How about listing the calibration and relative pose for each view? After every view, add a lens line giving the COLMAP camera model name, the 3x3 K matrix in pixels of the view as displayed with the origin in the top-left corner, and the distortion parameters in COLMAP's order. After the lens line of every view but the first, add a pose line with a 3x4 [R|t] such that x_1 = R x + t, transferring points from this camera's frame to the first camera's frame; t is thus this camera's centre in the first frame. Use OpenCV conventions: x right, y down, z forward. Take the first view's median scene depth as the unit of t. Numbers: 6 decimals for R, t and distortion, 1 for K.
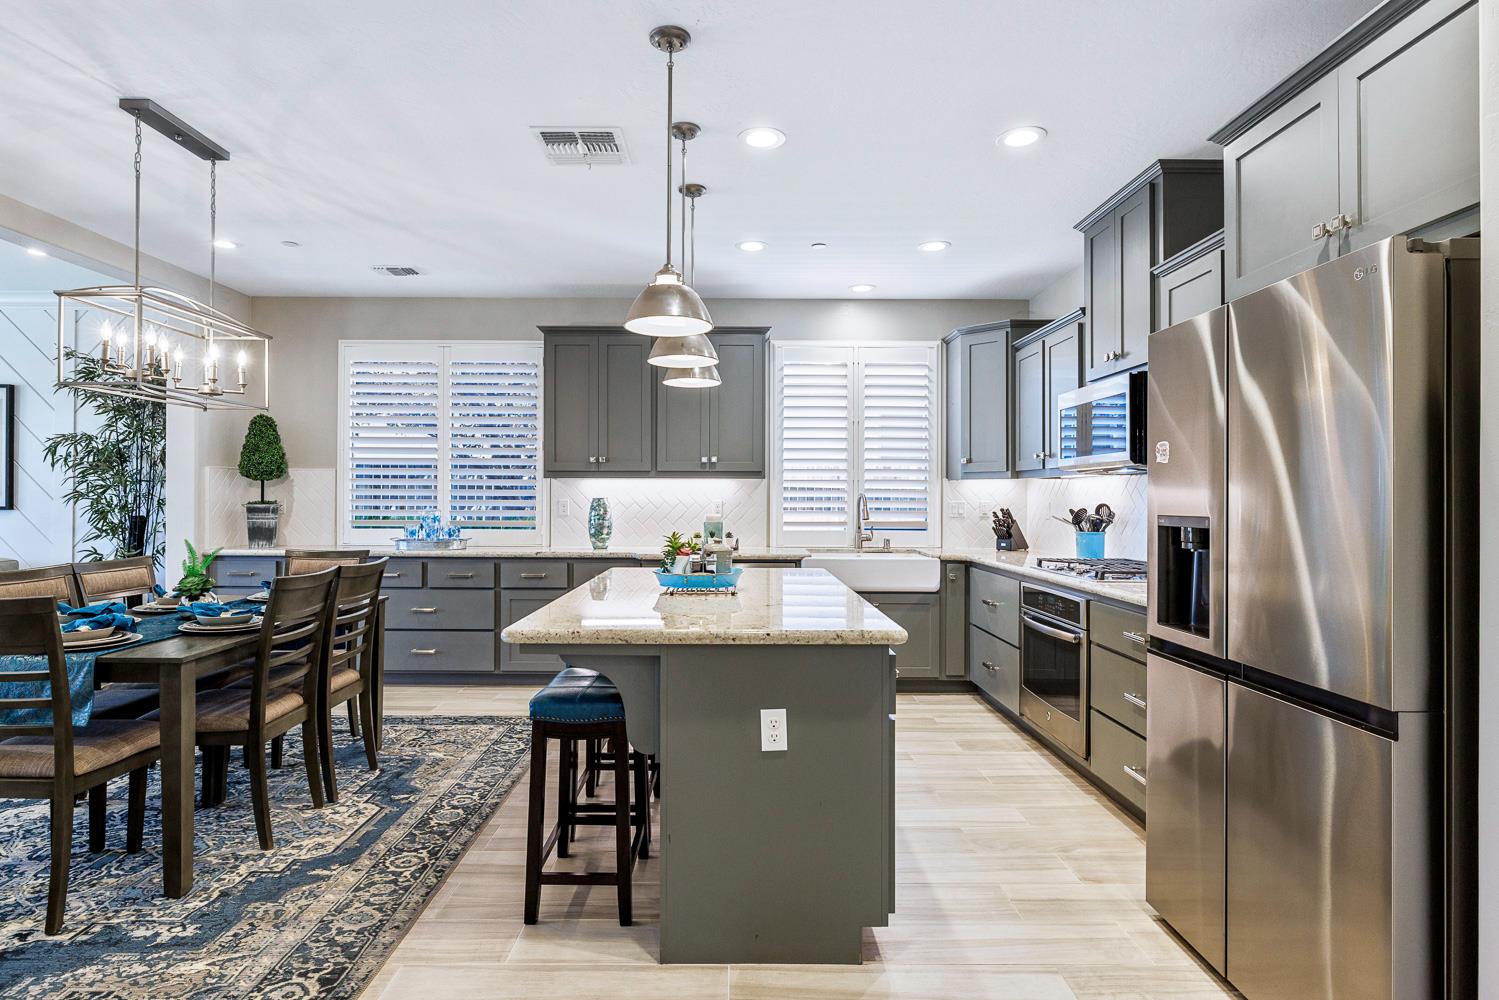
lens RADIAL K [[784.4, 0, 731.2], [0, 784.4, 483.7], [0, 0, 1]] dist [-0.004797, 0.002679]
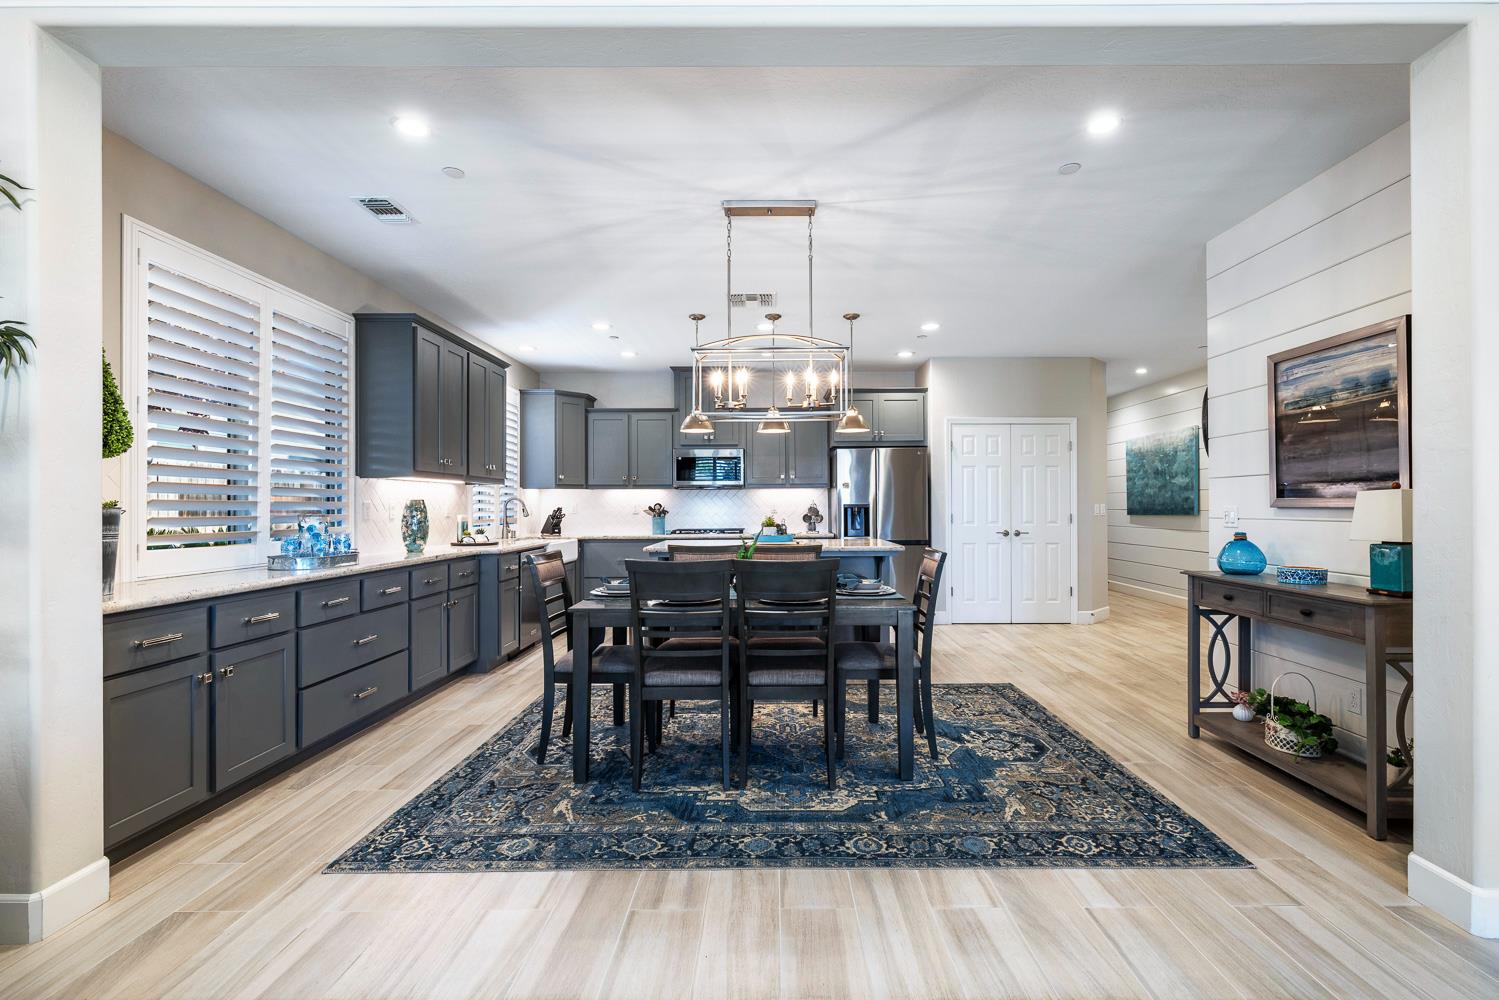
lens RADIAL K [[691.7, 0, 777.6], [0, 691.7, 483.9], [0, 0, 1]] dist [-0.002555, 0.001332]
pose [[-0.000787, 0.028072, 0.999606, -1.566948], [-0.009741, 0.999558, -0.028079, 0.028114], [-0.999952, -0.009759, -0.000513, 0.843641]]
